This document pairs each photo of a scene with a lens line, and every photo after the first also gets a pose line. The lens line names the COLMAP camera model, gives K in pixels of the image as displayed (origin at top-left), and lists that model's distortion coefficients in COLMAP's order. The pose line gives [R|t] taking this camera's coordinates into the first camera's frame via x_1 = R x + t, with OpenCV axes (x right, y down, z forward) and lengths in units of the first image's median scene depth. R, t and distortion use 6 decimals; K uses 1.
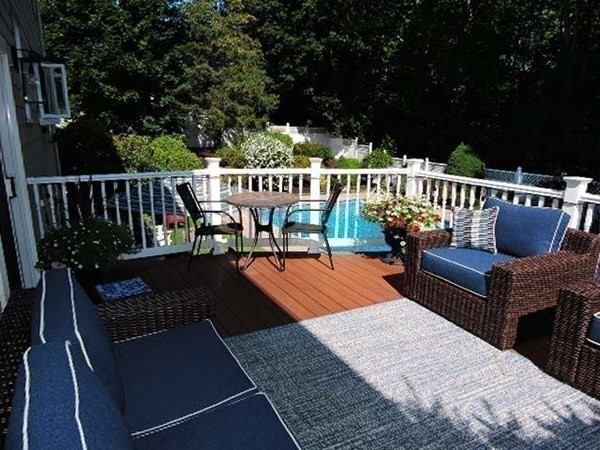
lens RADIAL K [[431.6, 0, 300.0], [0, 431.6, 225.0], [0, 0, 1]] dist [-0.002939, 0.002513]
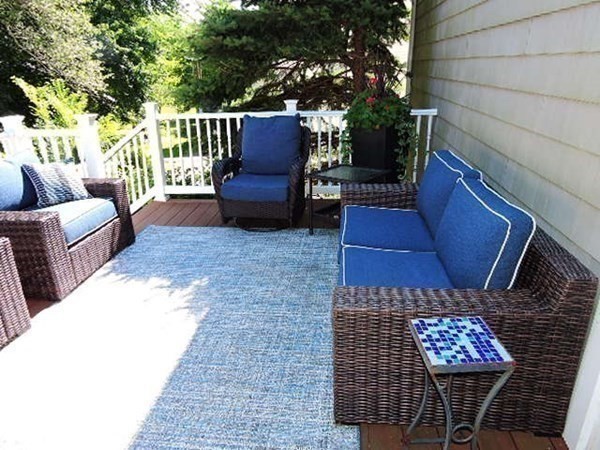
lens RADIAL K [[431.6, 0, 300.0], [0, 431.6, 225.0], [0, 0, 1]] dist [-0.002939, 0.002513]
pose [[-0.830173, -0.171974, 0.530318, -0.527486], [0.160696, 0.837047, 0.522999, -0.324542], [-0.533843, 0.519400, -0.667259, 1.455214]]
